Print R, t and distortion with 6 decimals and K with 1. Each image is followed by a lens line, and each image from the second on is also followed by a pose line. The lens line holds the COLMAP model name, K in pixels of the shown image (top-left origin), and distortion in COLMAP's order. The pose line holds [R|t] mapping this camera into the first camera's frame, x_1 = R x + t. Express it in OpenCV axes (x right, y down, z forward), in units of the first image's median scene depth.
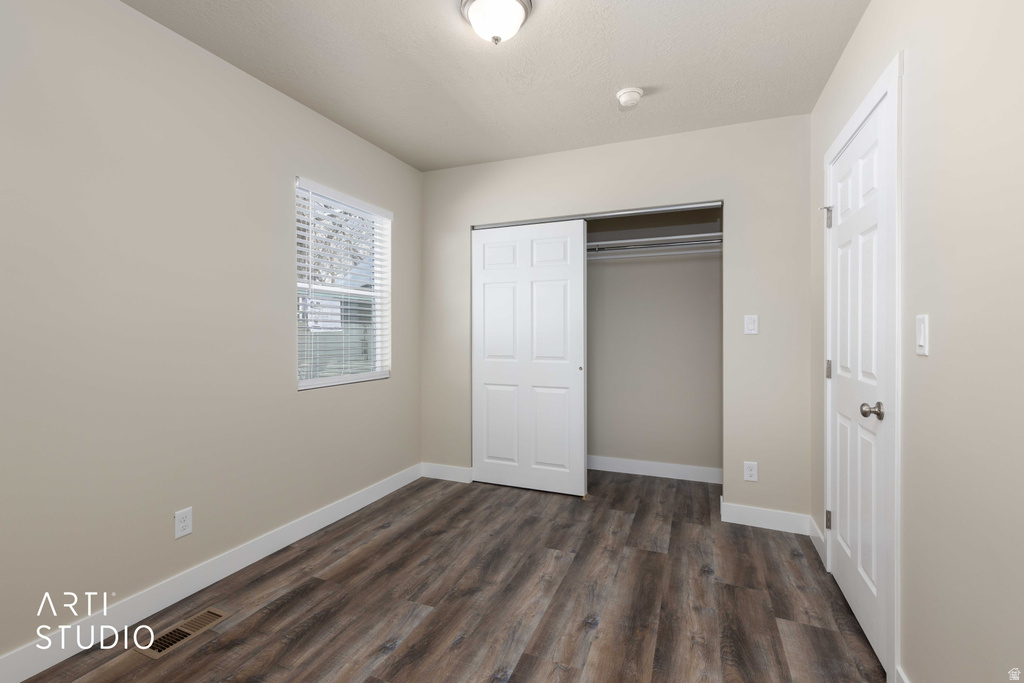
lens RADIAL K [[465.9, 0, 509.1], [0, 465.9, 337.6], [0, 0, 1]] dist [-0.000089, 0.000012]
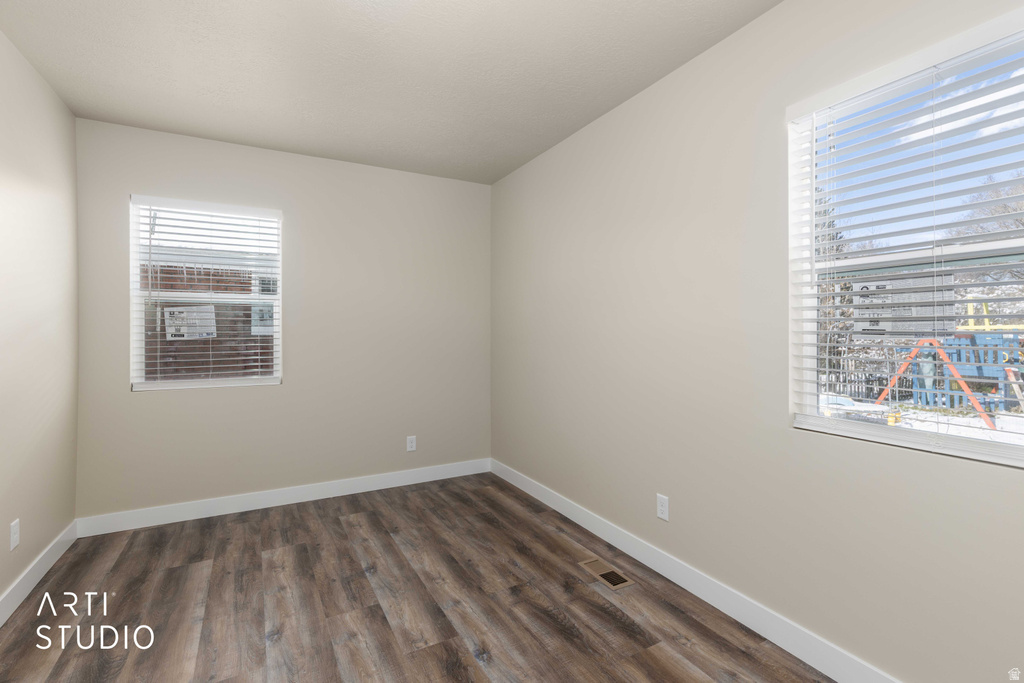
lens RADIAL K [[465.9, 0, 513.2], [0, 465.9, 336.8], [0, 0, 1]] dist [-0.000089, 0.000012]
pose [[-0.628879, 0.004040, -0.777493, 0.411710], [-0.011933, 0.999819, 0.014847, -0.027715], [0.777412, 0.018615, -0.628717, 1.455560]]
